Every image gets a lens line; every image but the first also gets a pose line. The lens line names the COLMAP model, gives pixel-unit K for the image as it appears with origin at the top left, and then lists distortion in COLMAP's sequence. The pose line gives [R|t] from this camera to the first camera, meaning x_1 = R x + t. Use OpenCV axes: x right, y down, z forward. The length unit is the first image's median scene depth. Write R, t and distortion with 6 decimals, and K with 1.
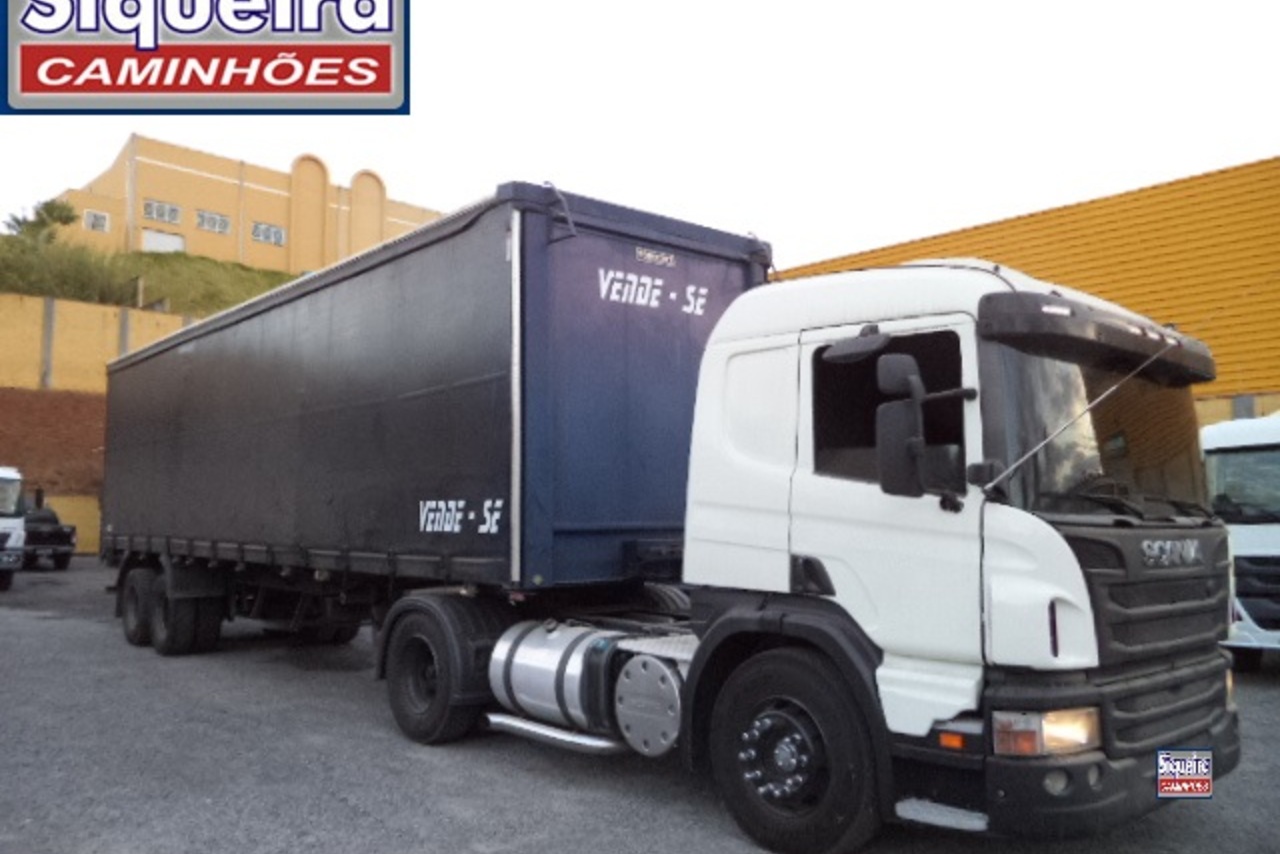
lens RADIAL K [[999.7, 0, 640.0], [0, 999.7, 427.0], [0, 0, 1]] dist [-0.000778, 0.001055]
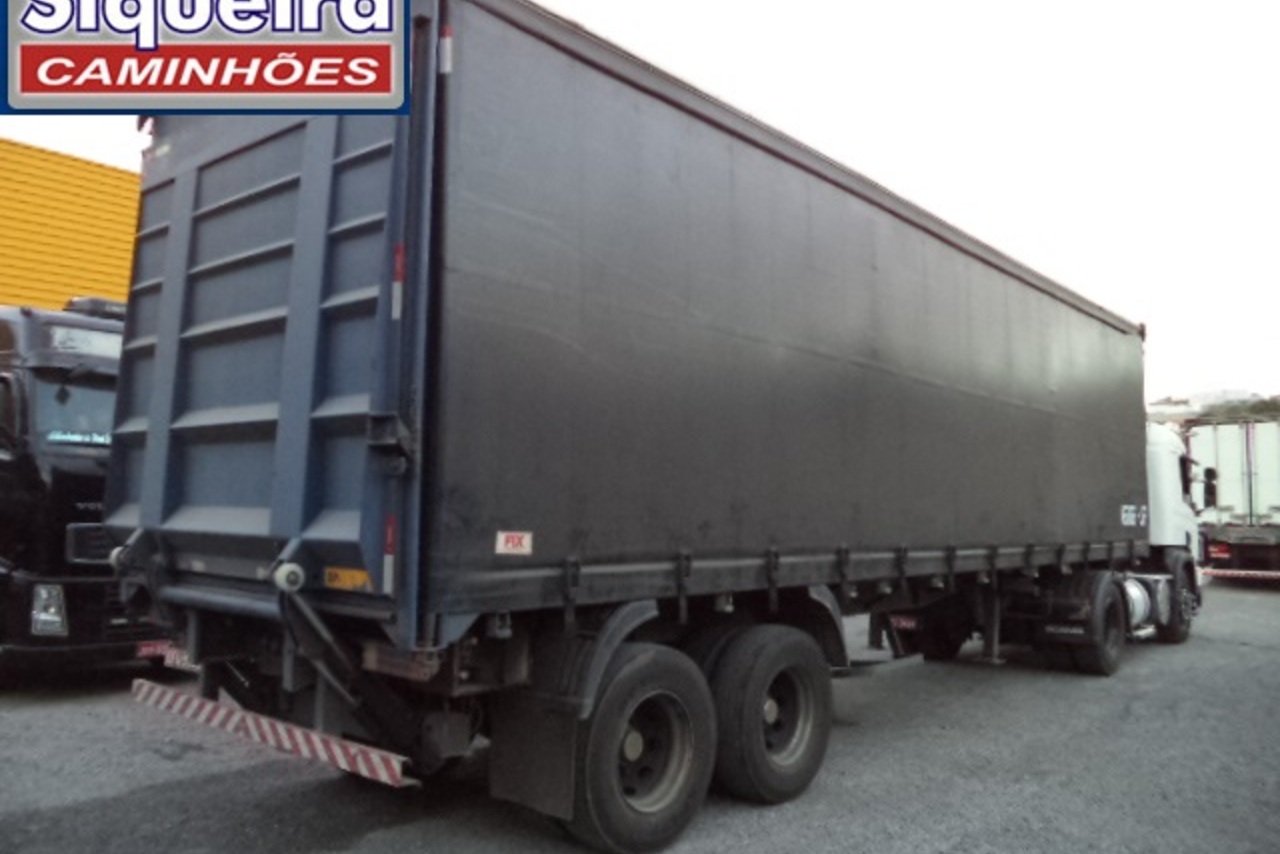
lens RADIAL K [[999.7, 0, 640.0], [0, 999.7, 427.0], [0, 0, 1]] dist [-0.000778, 0.001055]
pose [[-0.153843, 0.080410, 0.984818, -1.036580], [-0.103255, 0.989918, -0.096956, 0.117327], [-0.982686, -0.116603, -0.143989, 1.279396]]
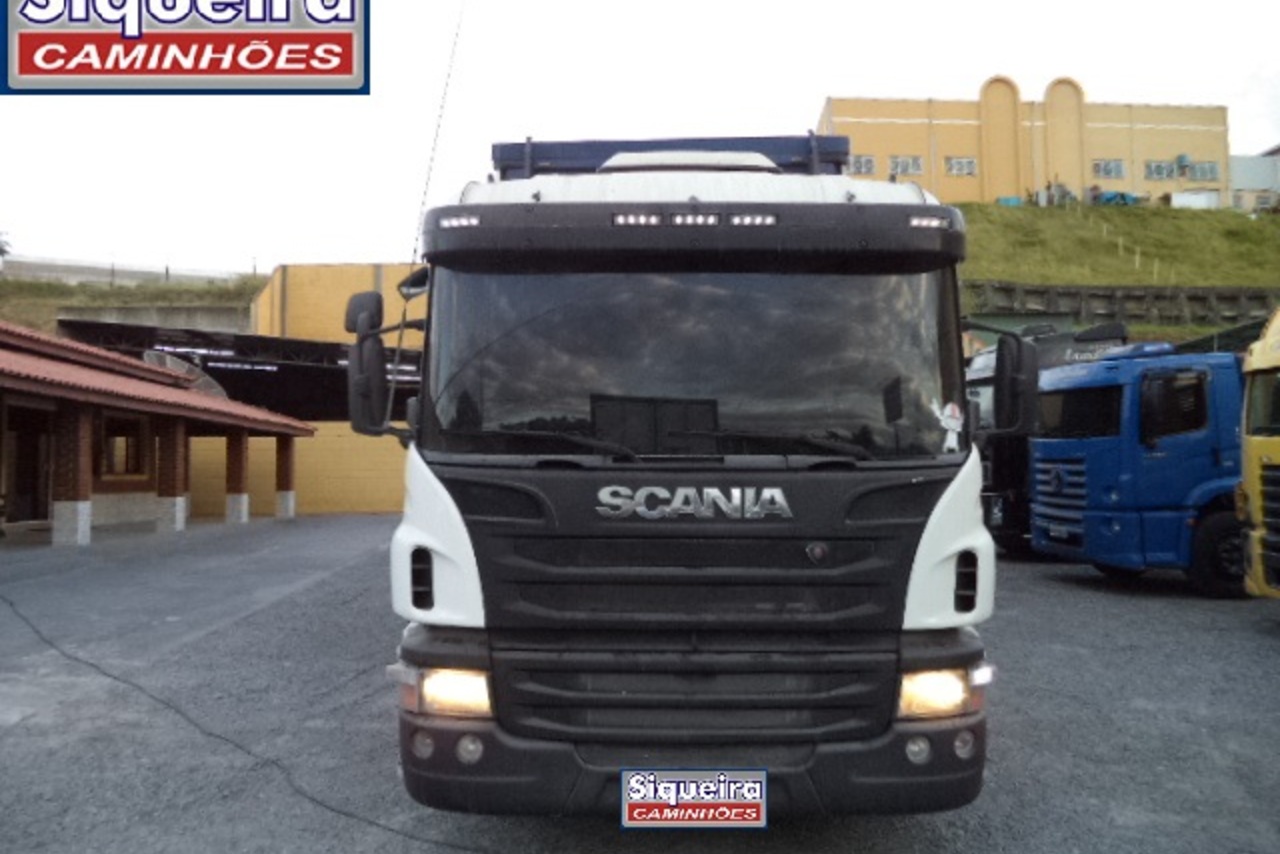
lens RADIAL K [[999.7, 0, 640.0], [0, 999.7, 427.0], [0, 0, 1]] dist [-0.000778, 0.001055]
pose [[0.747861, -0.014261, -0.663702, 0.384144], [0.060348, 0.997090, 0.046577, 0.010197], [0.661106, -0.074886, 0.746546, 0.148670]]
